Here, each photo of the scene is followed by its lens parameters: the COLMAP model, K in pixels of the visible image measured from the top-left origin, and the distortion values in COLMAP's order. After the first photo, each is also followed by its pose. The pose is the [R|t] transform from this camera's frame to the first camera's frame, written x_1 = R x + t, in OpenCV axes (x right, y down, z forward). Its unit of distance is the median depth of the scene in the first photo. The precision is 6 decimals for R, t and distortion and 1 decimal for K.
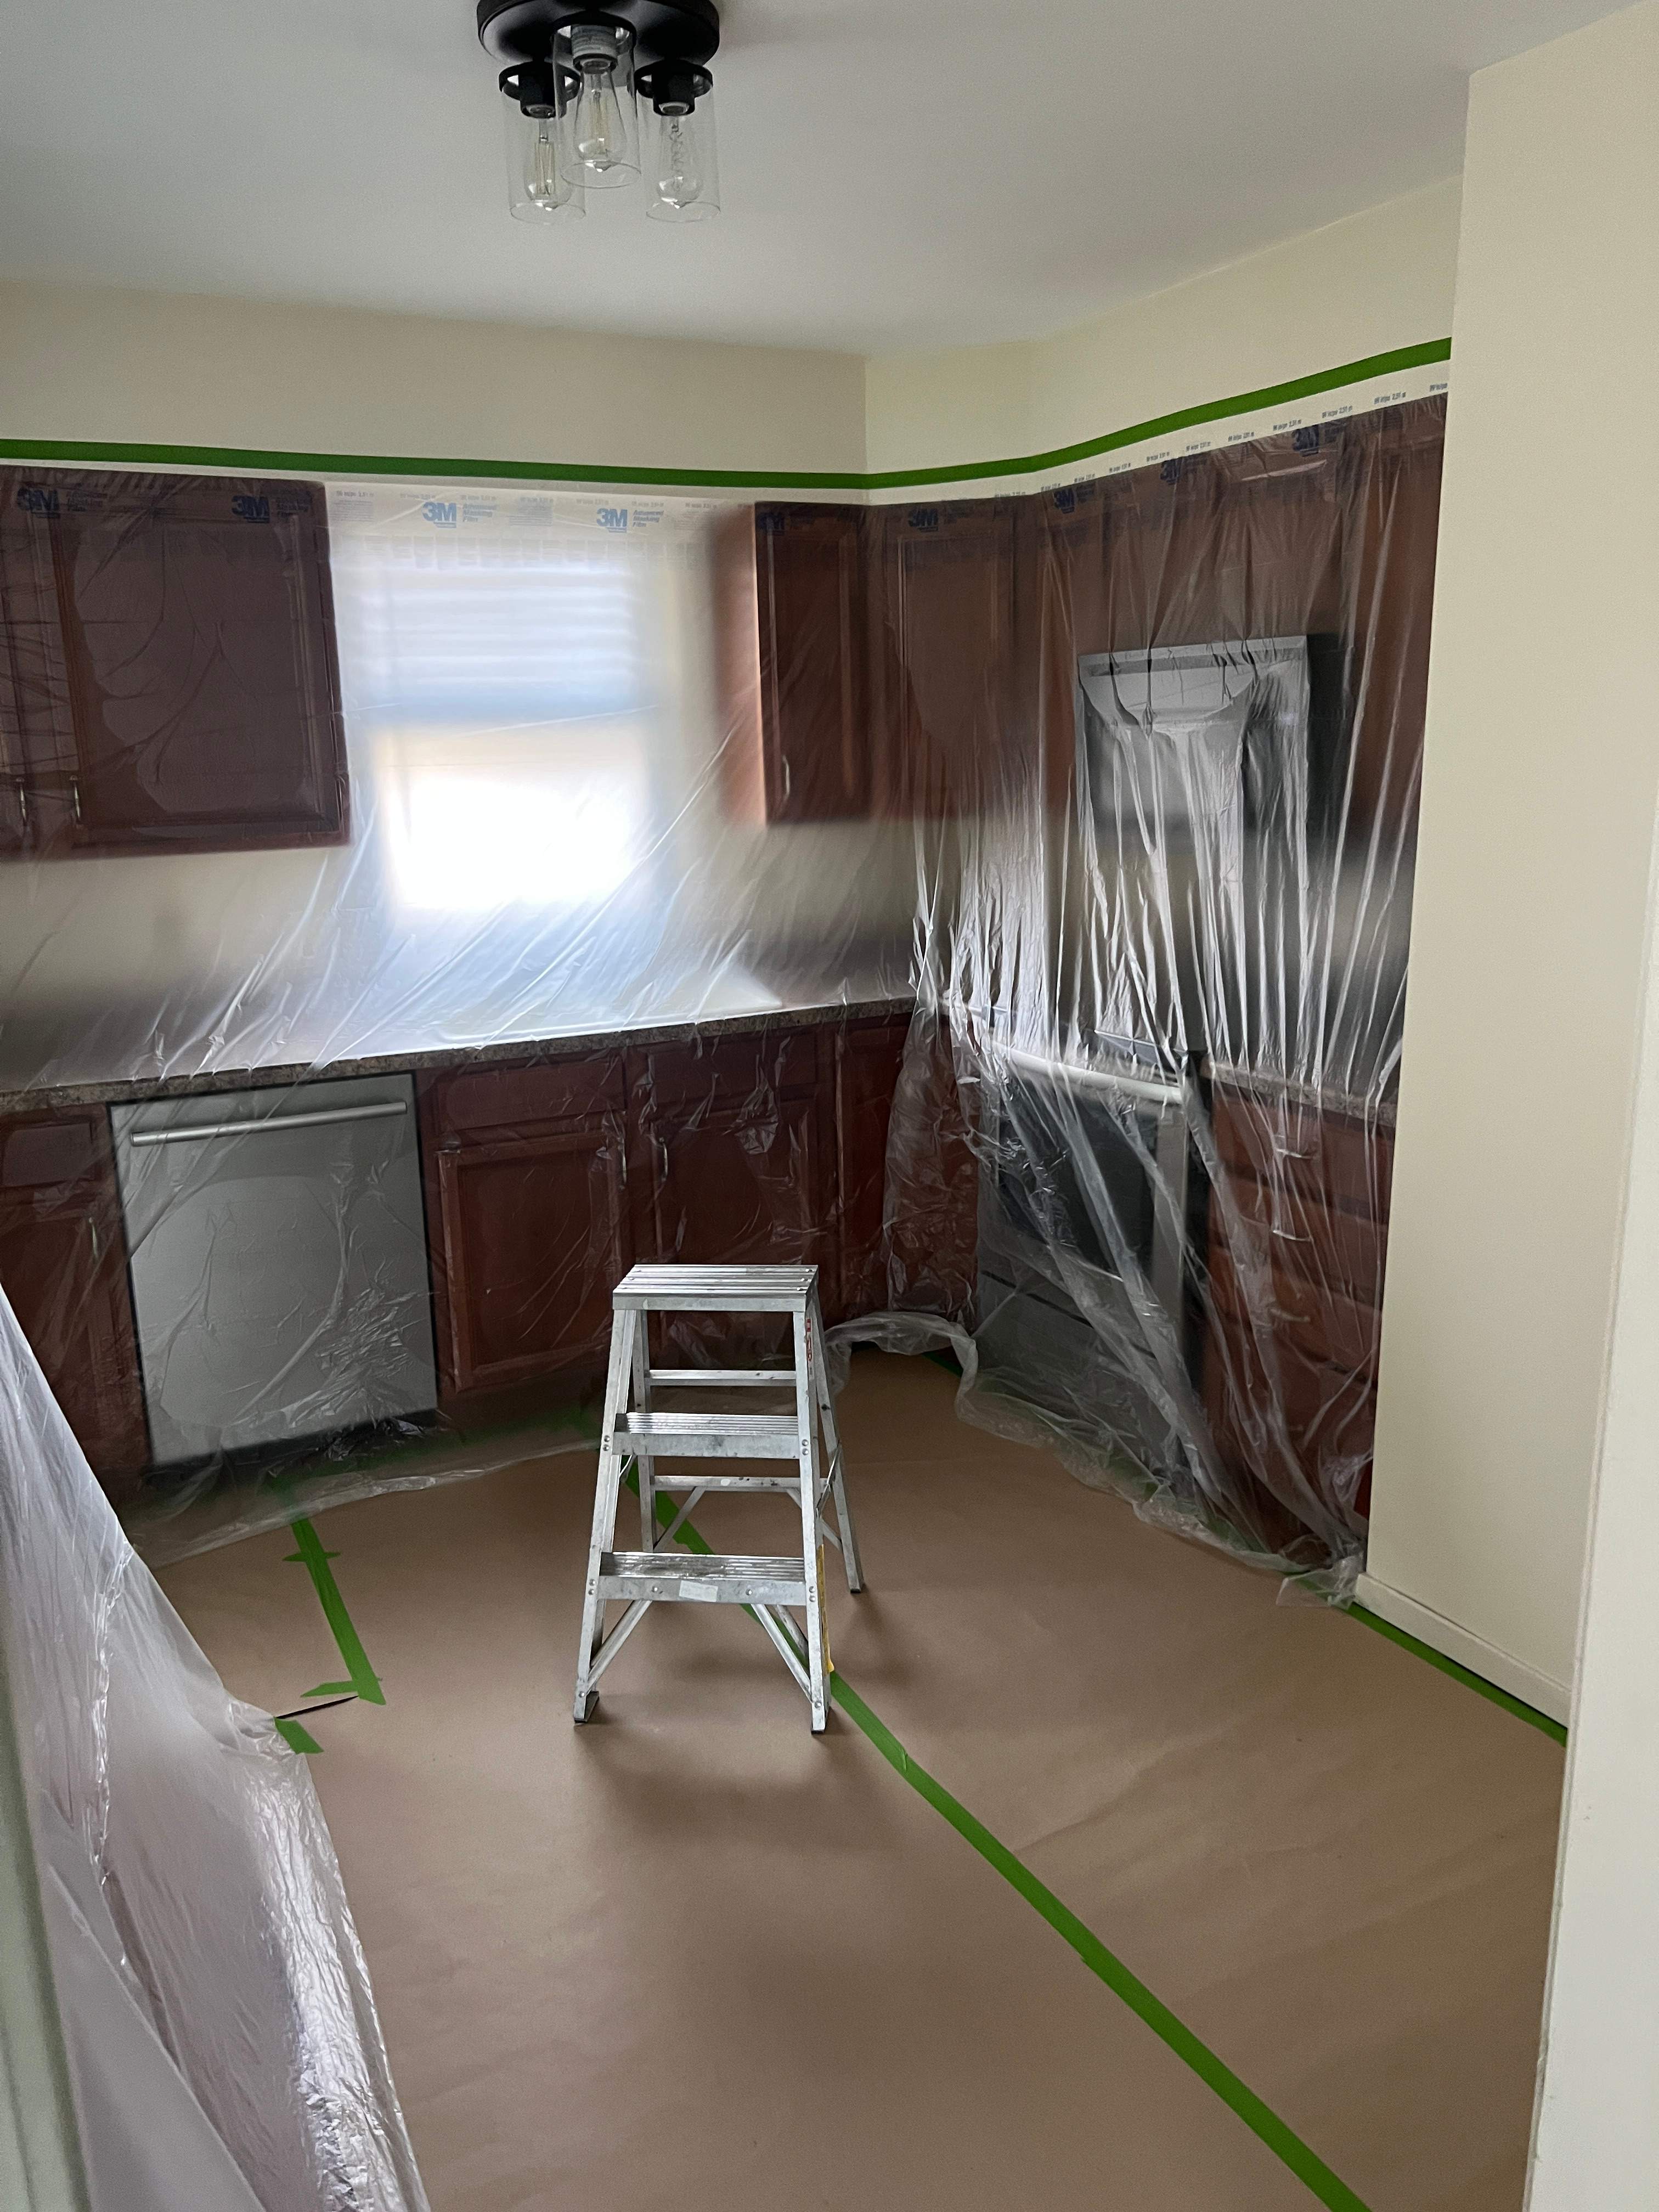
lens RADIAL K [[1699.4, 0, 835.7], [0, 1699.4, 1099.8], [0, 0, 1]] dist [-0.007768, -0.002621]
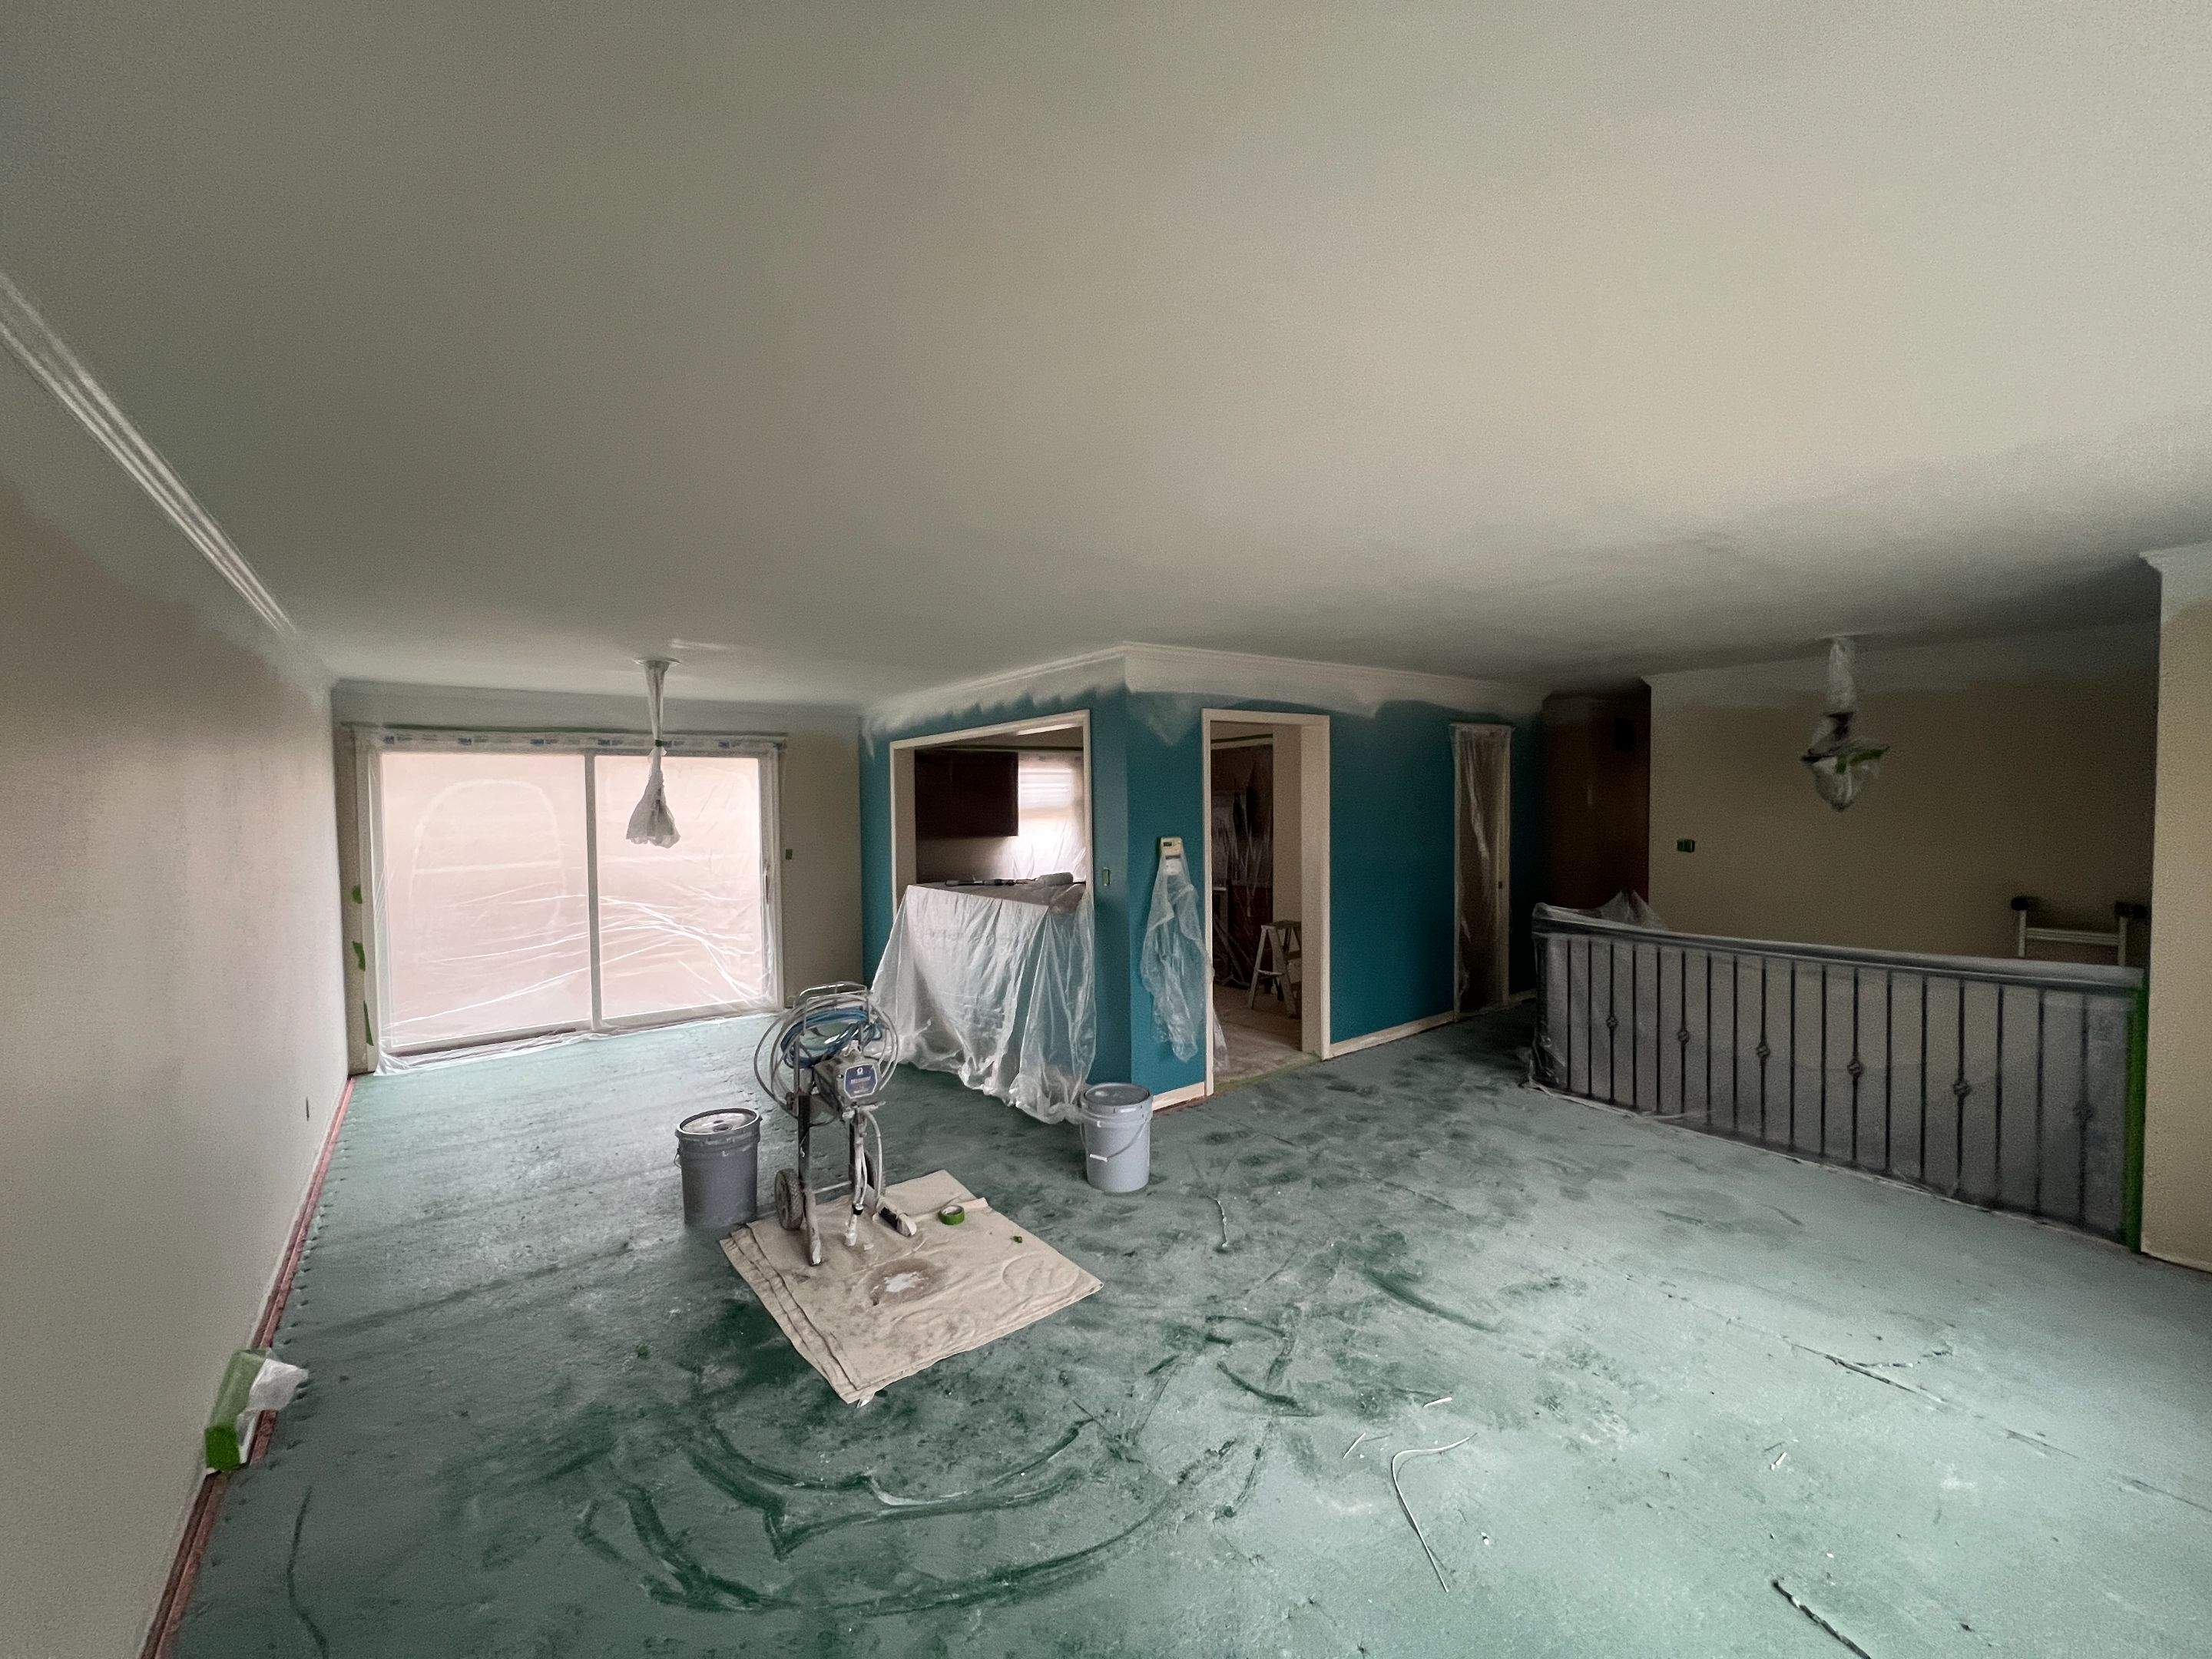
lens RADIAL K [[879.6, 0, 1114.8], [0, 879.6, 825.0], [0, 0, 1]] dist [-0.010841, -0.000244]
pose [[0.986889, 0.000937, 0.161399, -0.444032], [0.034622, 0.975478, -0.217359, 0.316309], [-0.157645, 0.220097, 0.962655, -1.177850]]
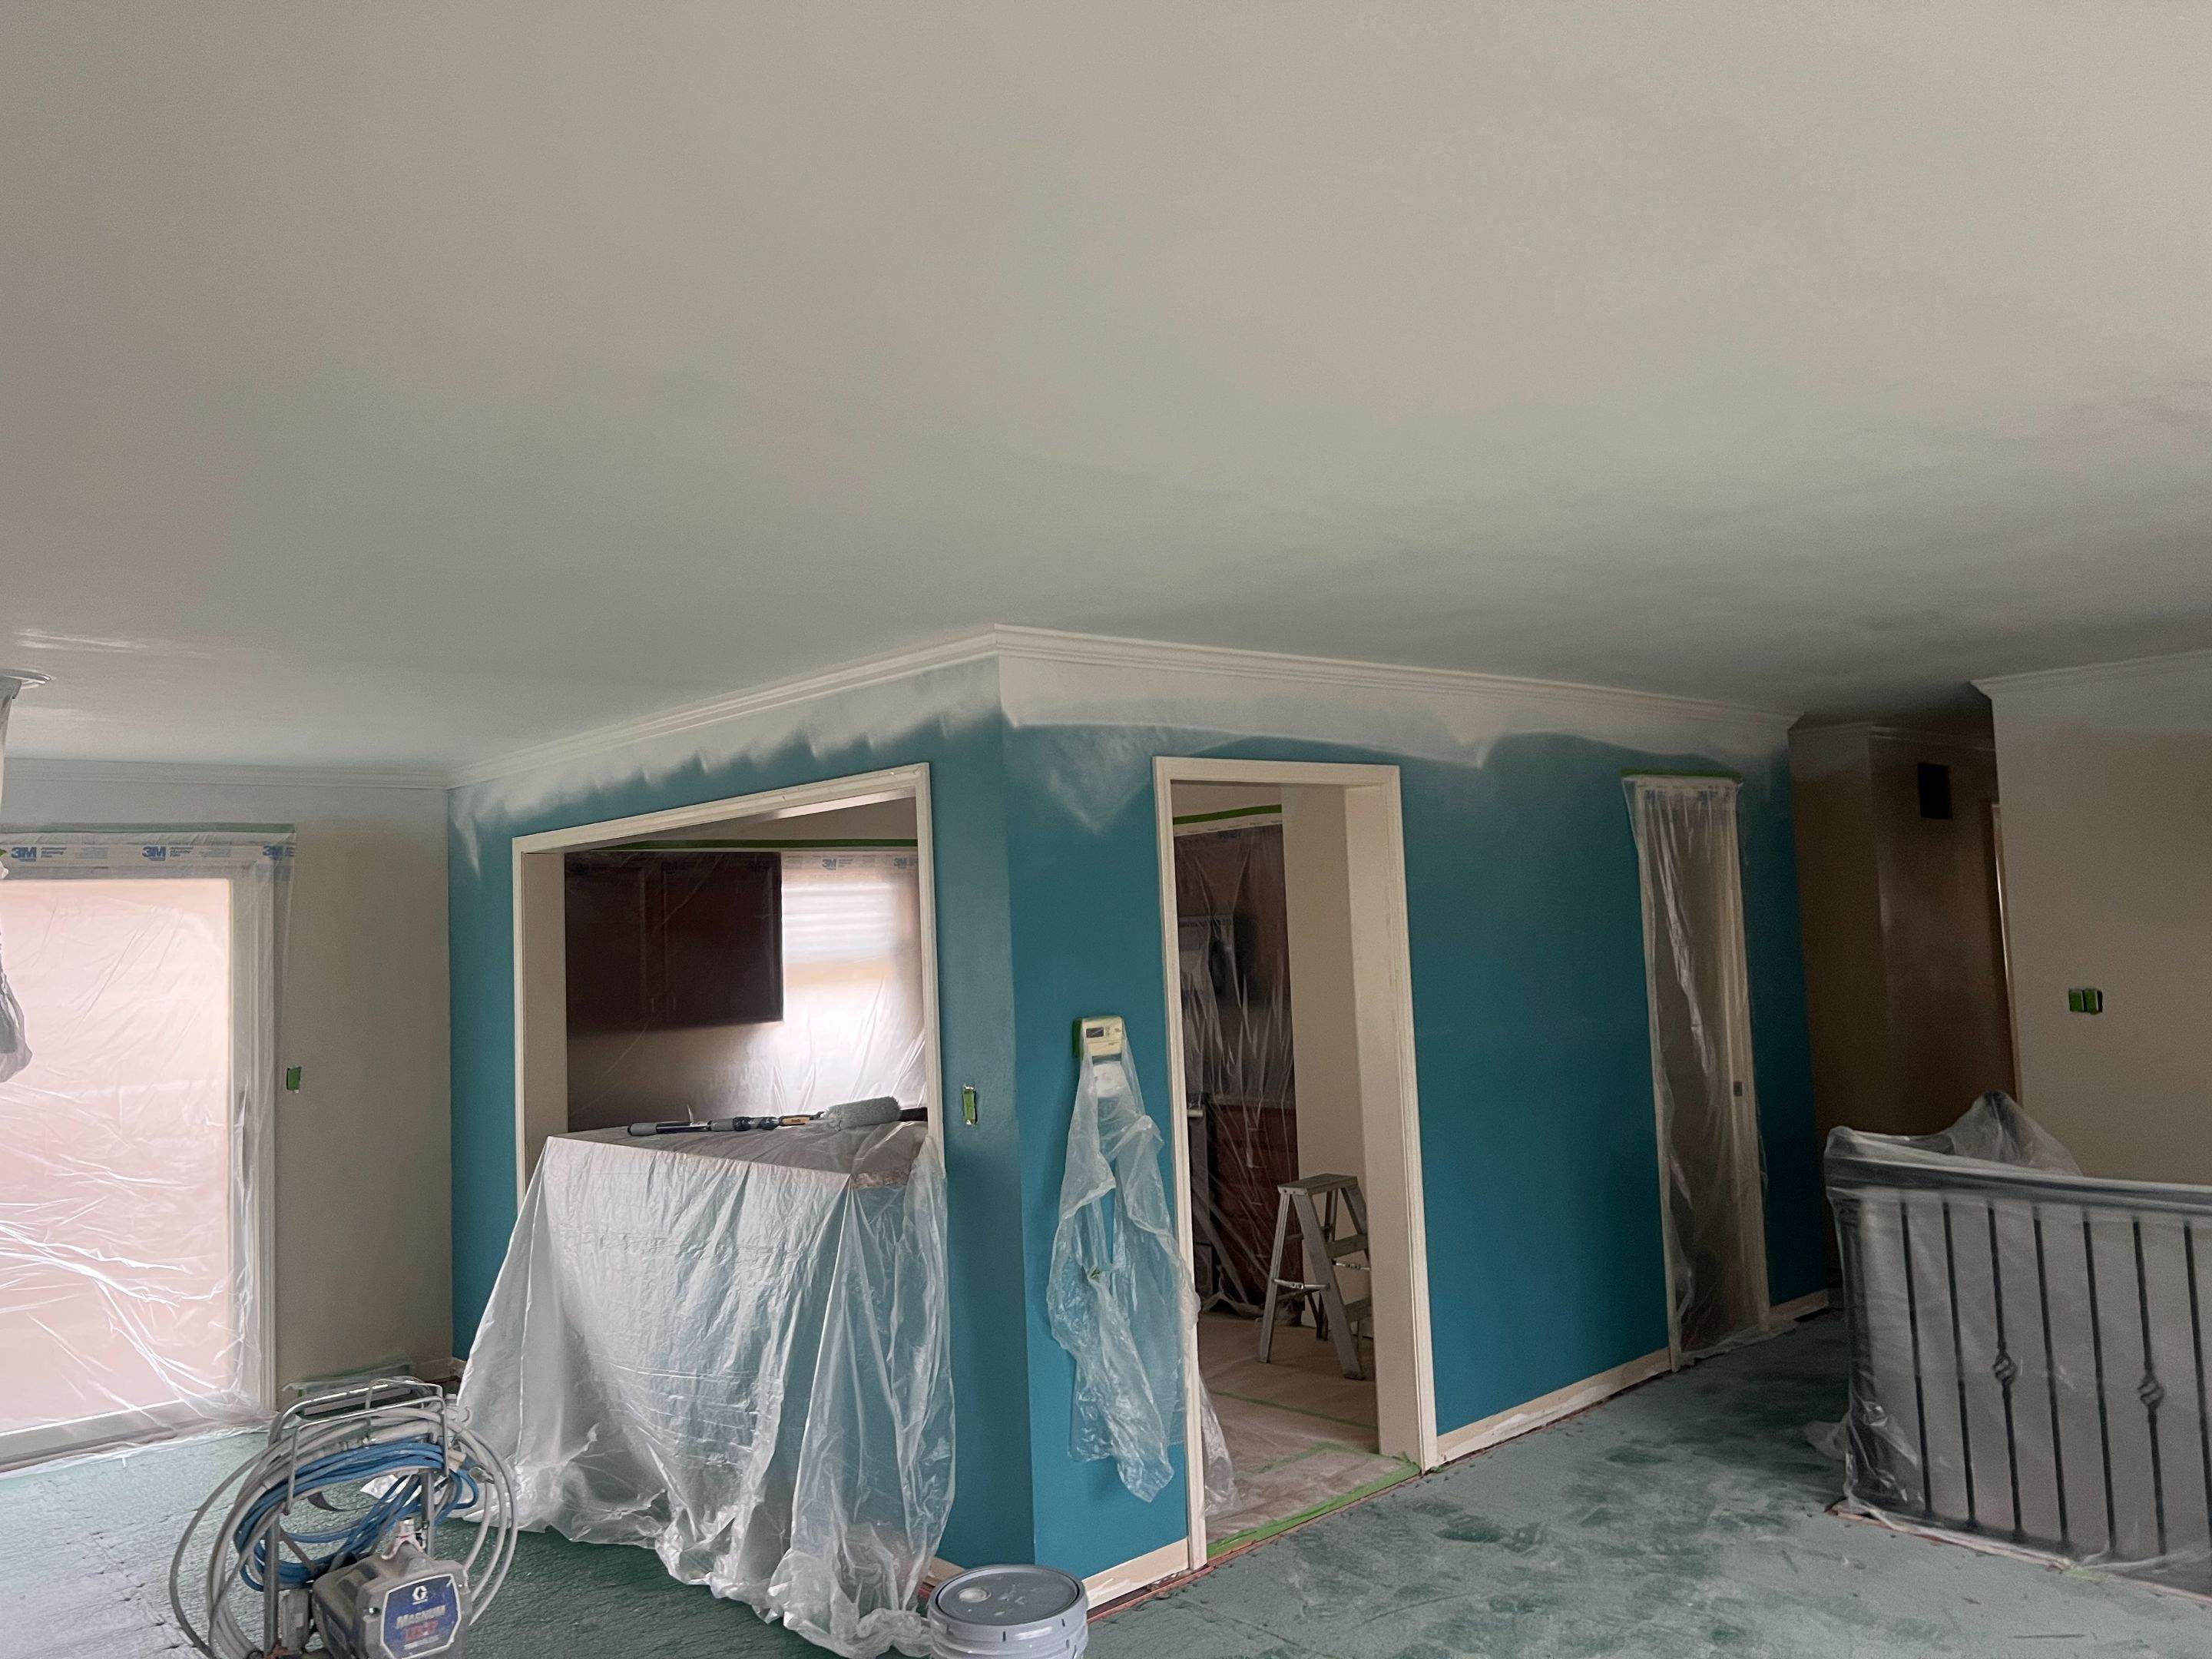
lens RADIAL K [[1651.7, 0, 1105.2], [0, 1651.7, 813.0], [0, 0, 1]] dist [0.040053, -0.041207]
pose [[0.969545, -0.004595, 0.244869, -0.440439], [0.083079, 0.946712, -0.311181, 0.282796], [-0.230391, 0.322048, 0.918262, -1.071596]]
